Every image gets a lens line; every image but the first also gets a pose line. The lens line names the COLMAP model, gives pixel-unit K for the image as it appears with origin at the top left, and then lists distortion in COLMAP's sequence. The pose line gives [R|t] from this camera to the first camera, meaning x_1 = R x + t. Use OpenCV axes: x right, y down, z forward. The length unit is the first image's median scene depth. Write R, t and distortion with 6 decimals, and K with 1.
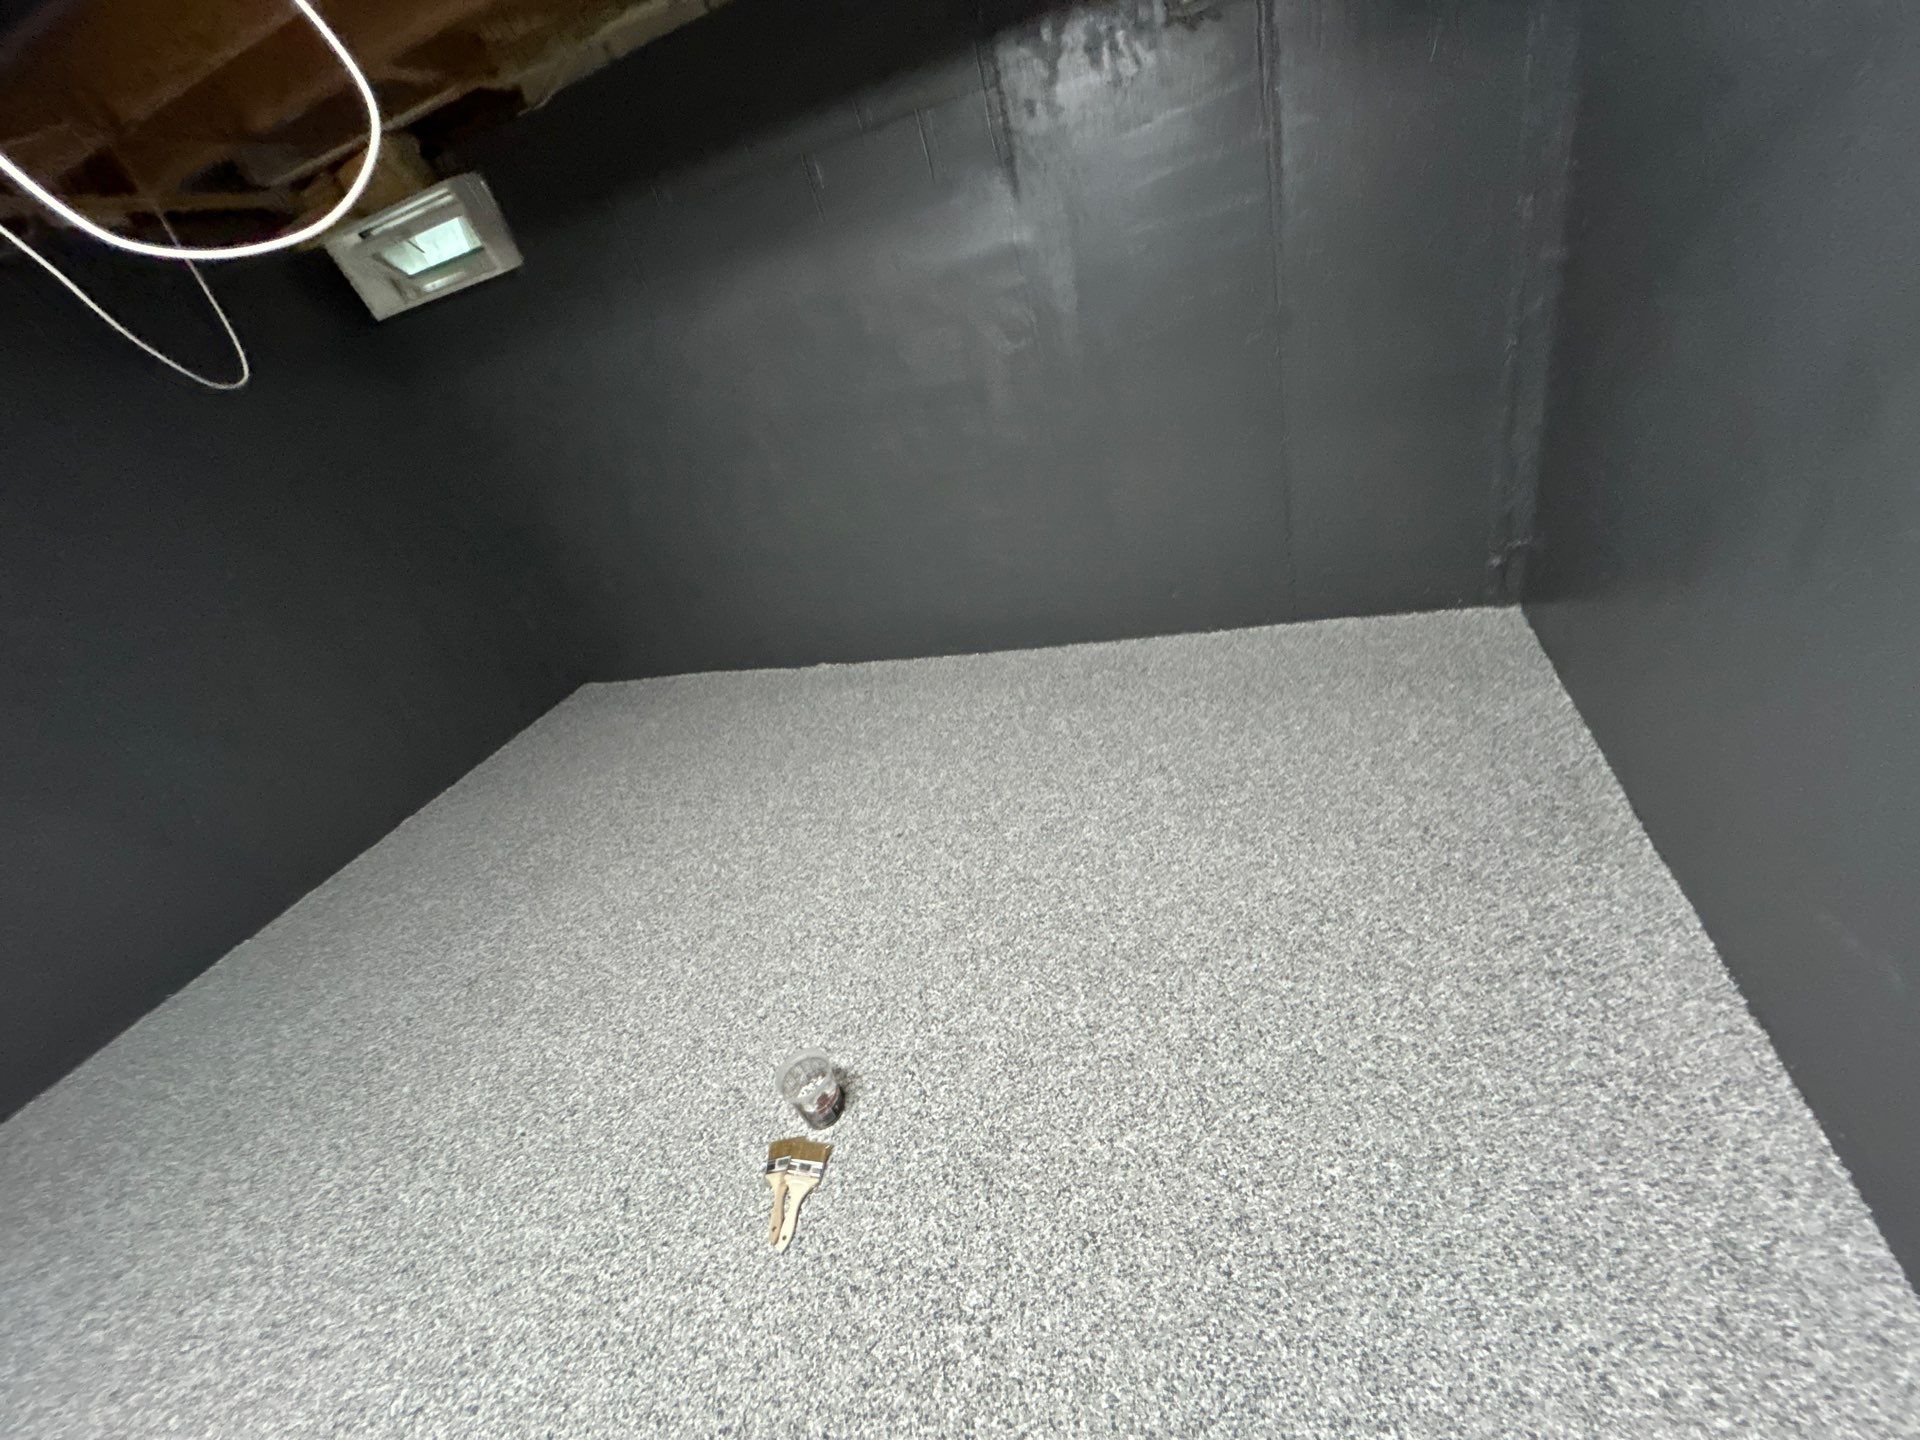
lens RADIAL K [[781.8, 0, 956.7], [0, 781.8, 710.8], [0, 0, 1]] dist [-0.001906, -0.000003]
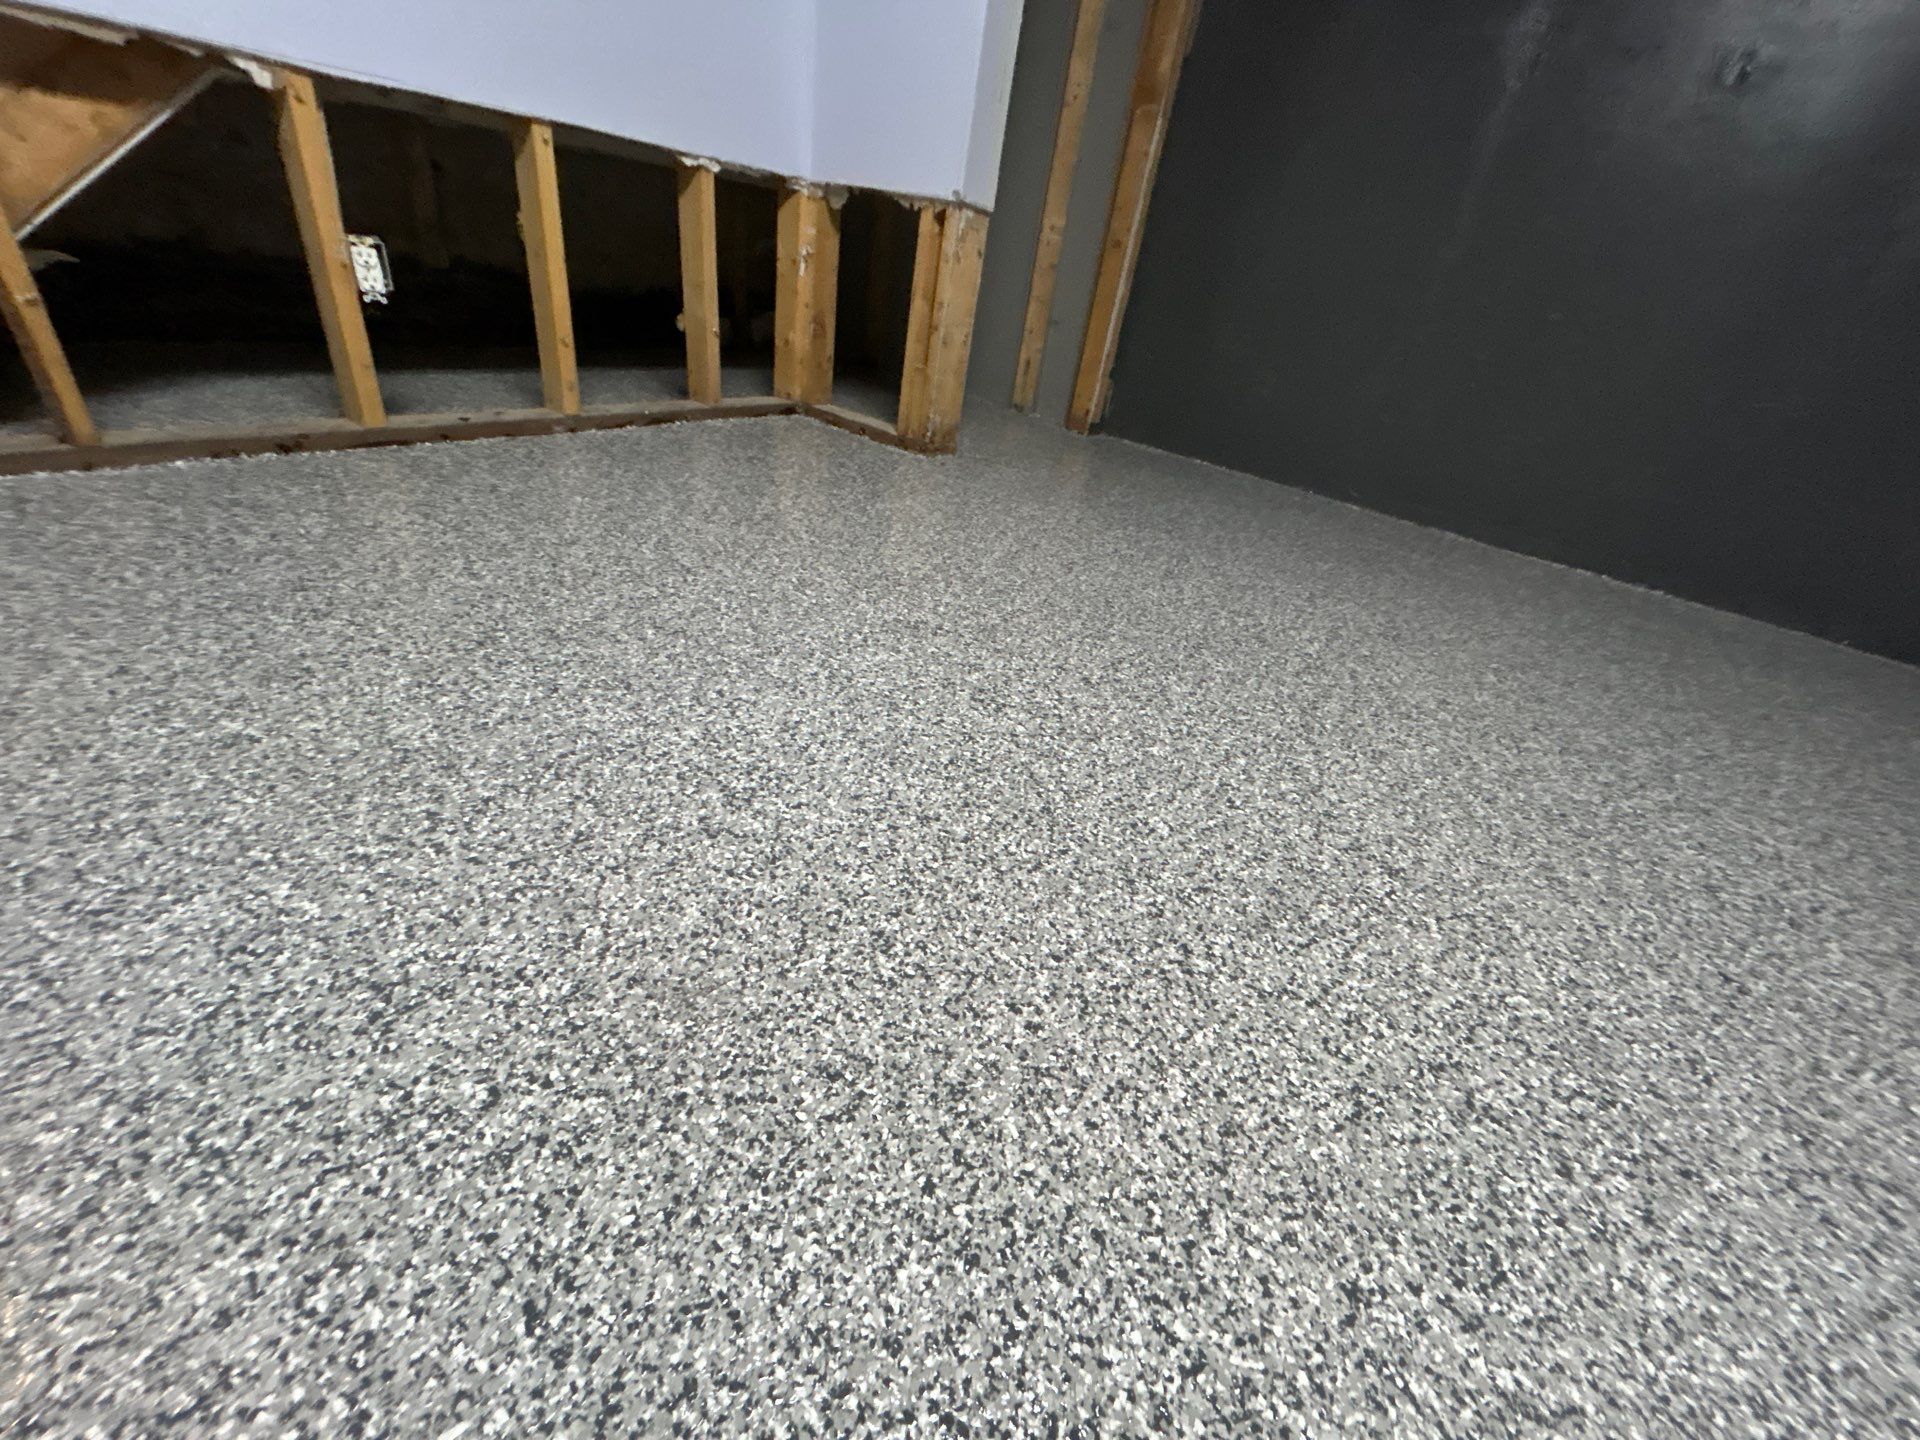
lens RADIAL K [[770.2, 0, 961.9], [0, 770.2, 713.9], [0, 0, 1]] dist [-0.001233, 0.000908]
pose [[-0.337307, 0.645928, -0.684837, -0.306333], [-0.535235, 0.466863, 0.703962, 0.531841], [0.774433, 0.604000, 0.188247, 0.416381]]
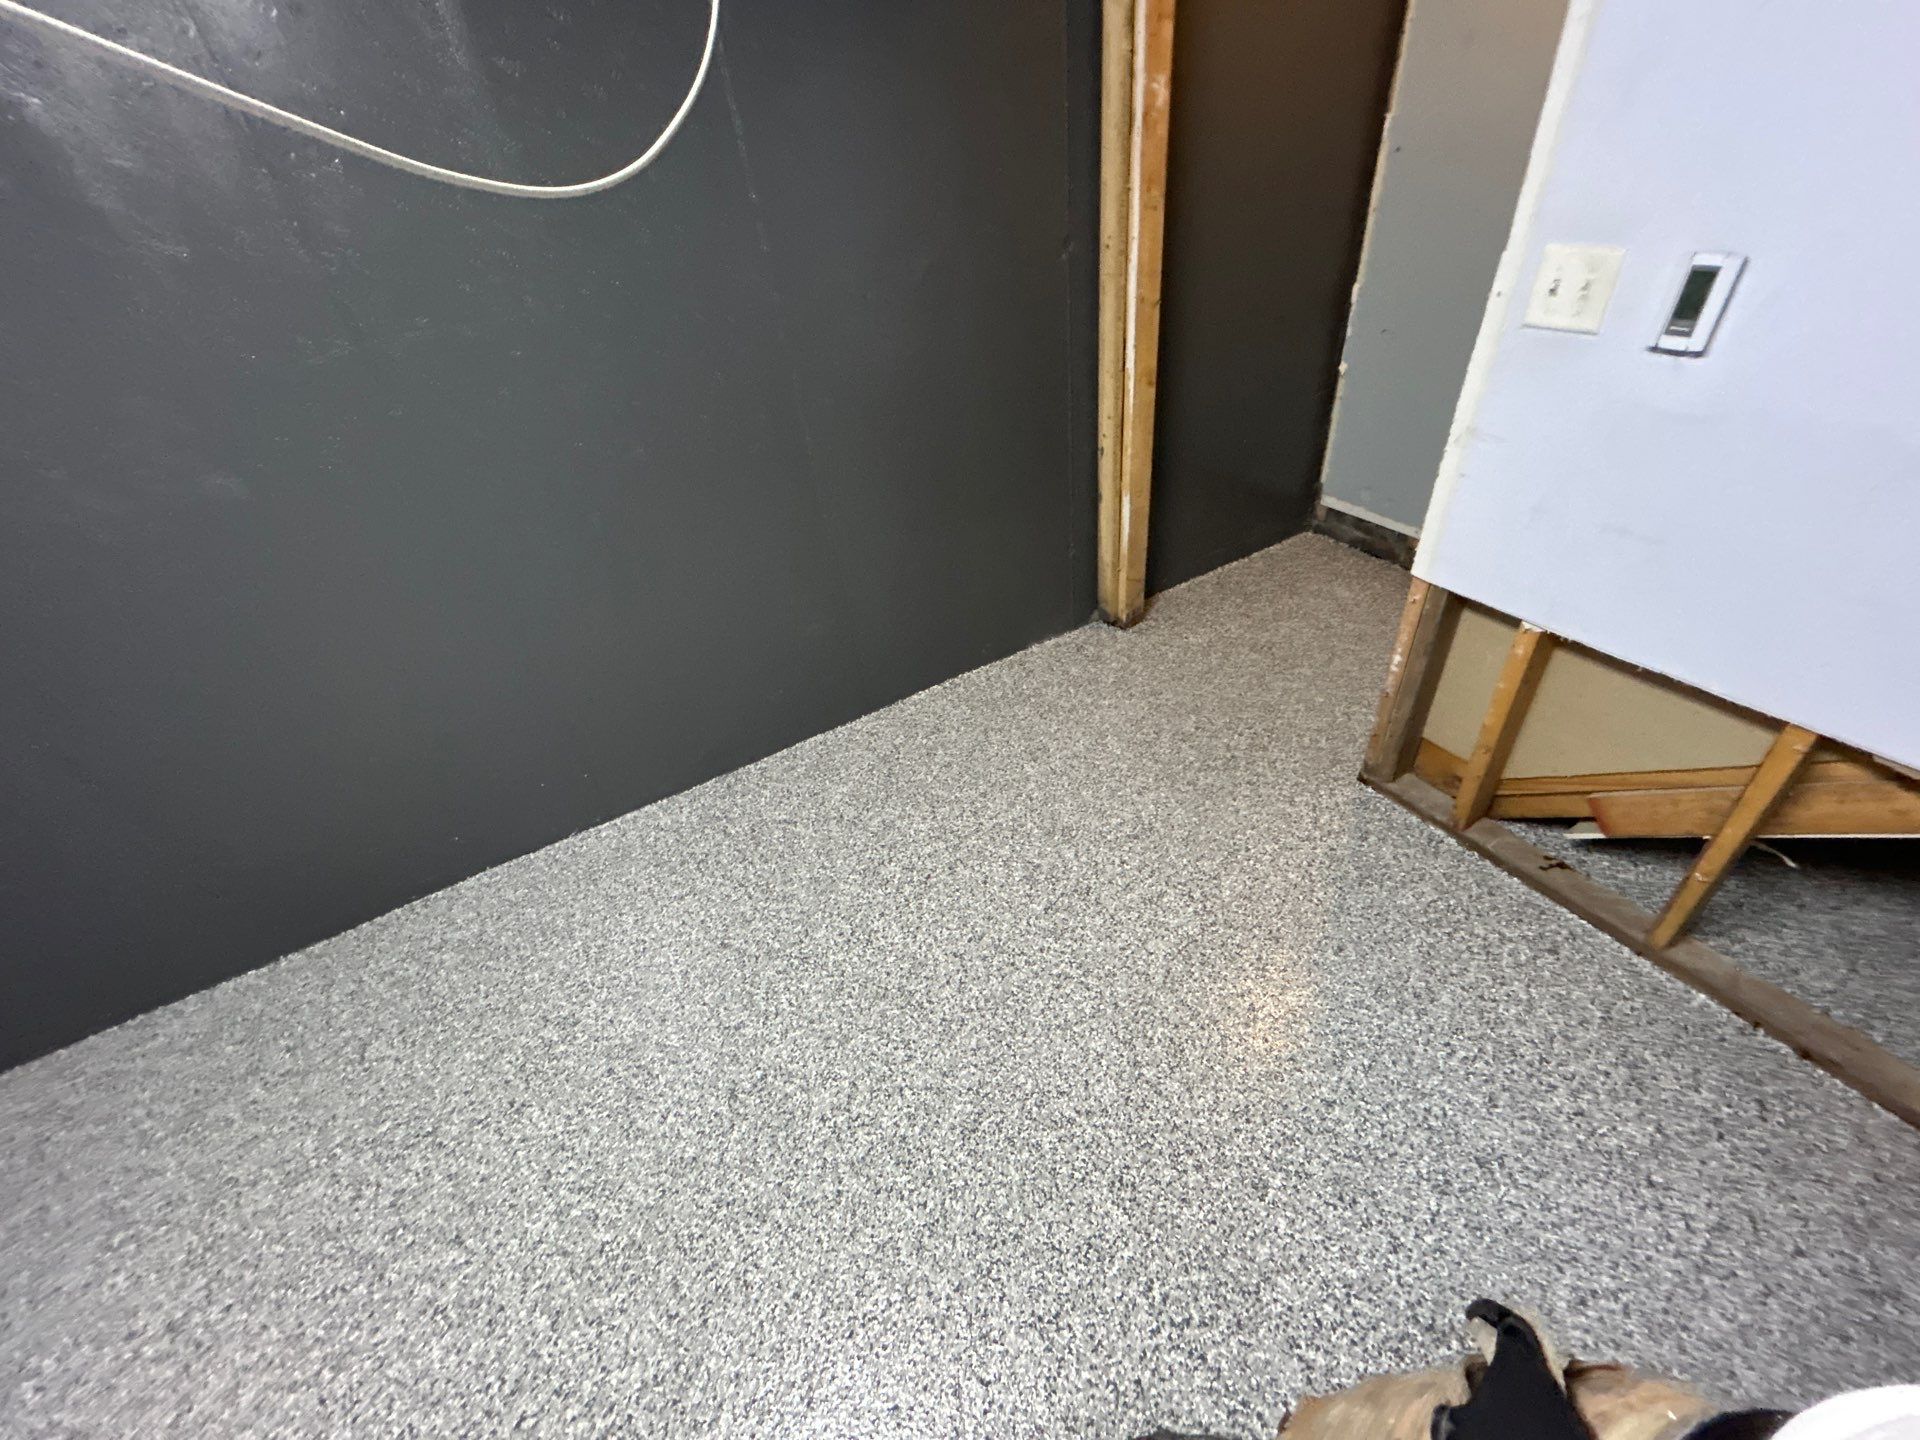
lens RADIAL K [[770.2, 0, 961.9], [0, 770.2, 713.9], [0, 0, 1]] dist [-0.001233, 0.000908]
pose [[-0.690598, -0.133694, 0.710775, -0.744985], [0.585364, 0.473862, 0.657879, 0.166577], [-0.424764, 0.870391, -0.248988, 0.083383]]
